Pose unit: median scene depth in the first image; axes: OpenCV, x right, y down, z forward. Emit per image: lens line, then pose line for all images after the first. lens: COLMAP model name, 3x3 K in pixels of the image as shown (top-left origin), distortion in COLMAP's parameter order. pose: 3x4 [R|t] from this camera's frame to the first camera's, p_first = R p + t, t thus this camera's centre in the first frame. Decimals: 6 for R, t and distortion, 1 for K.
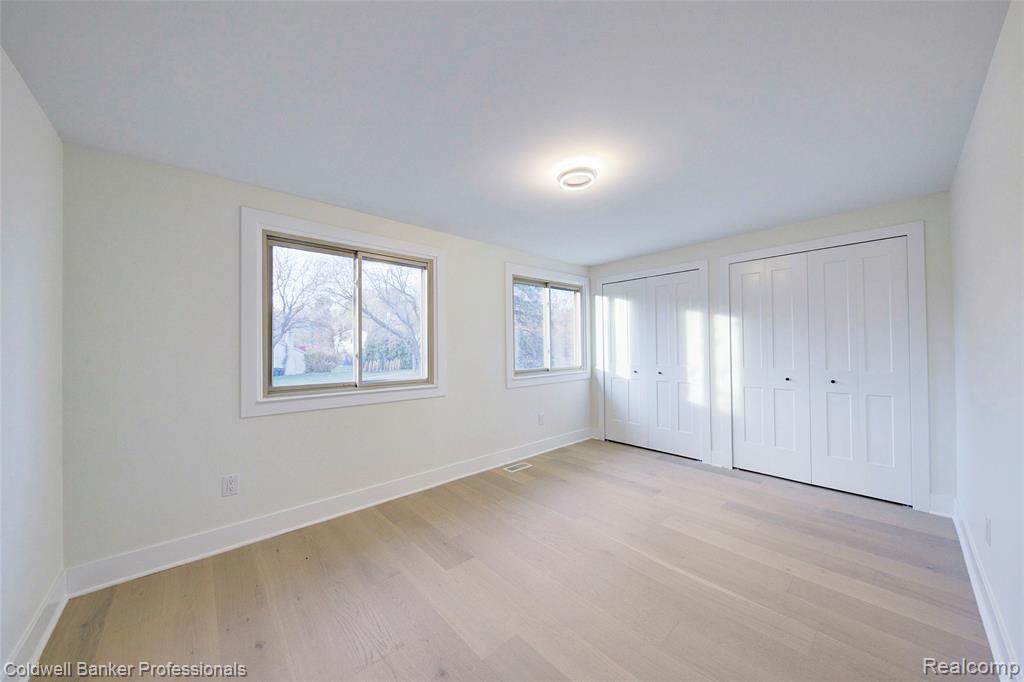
lens RADIAL K [[352.2, 0, 513.4], [0, 352.2, 341.5], [0, 0, 1]] dist [0.006507, -0.005835]
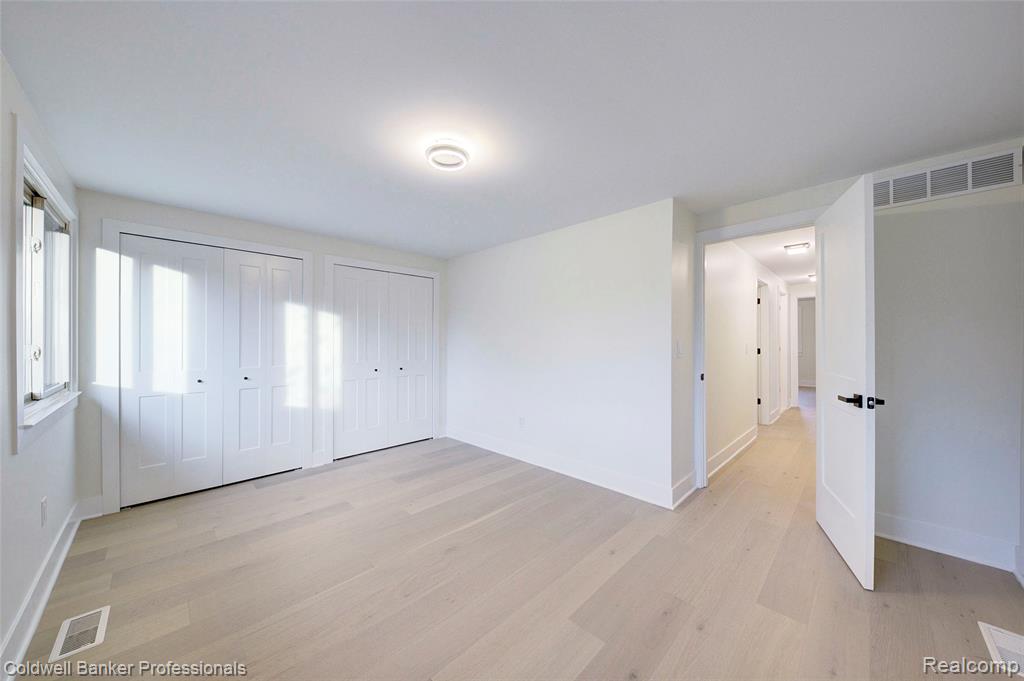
lens RADIAL K [[350.2, 0, 511.1], [0, 350.2, 341.4], [0, 0, 1]] dist [0.007309, -0.005068]
pose [[-0.051558, 0.013084, 0.998584, -0.421893], [-0.006808, 0.999886, -0.013452, 0.018247], [-0.998647, -0.007492, -0.051463, 0.517236]]
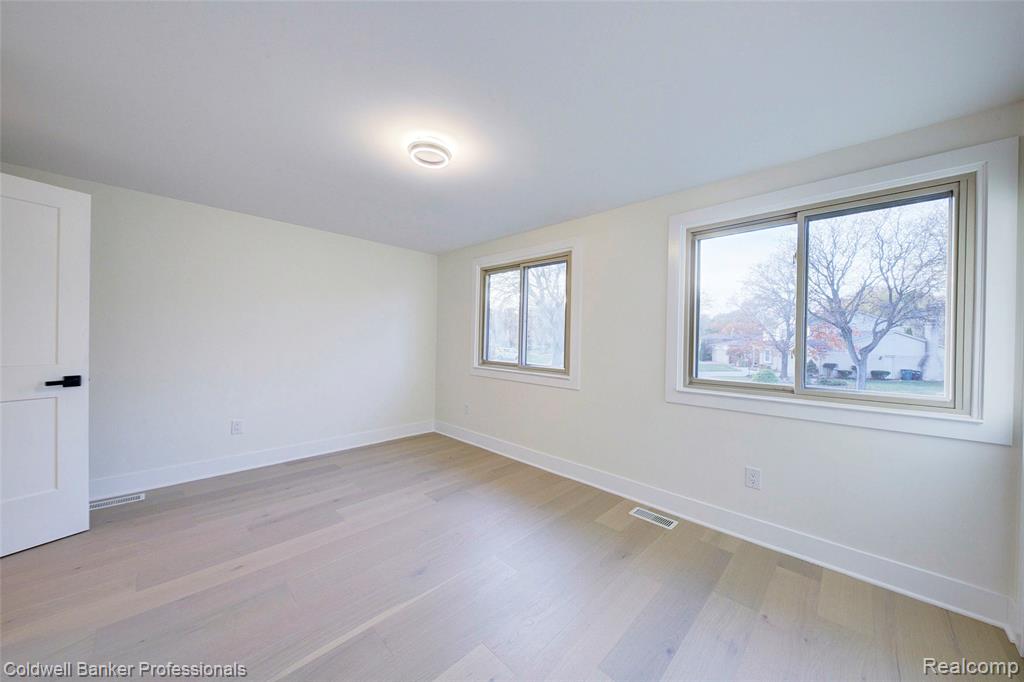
lens RADIAL K [[352.2, 0, 513.4], [0, 352.2, 341.5], [0, 0, 1]] dist [0.006507, -0.005835]
pose [[0.066435, 0.020369, -0.997583, 0.662985], [-0.005942, 0.999782, 0.020018, 0.004178], [0.997773, 0.004597, 0.066541, 0.679300]]
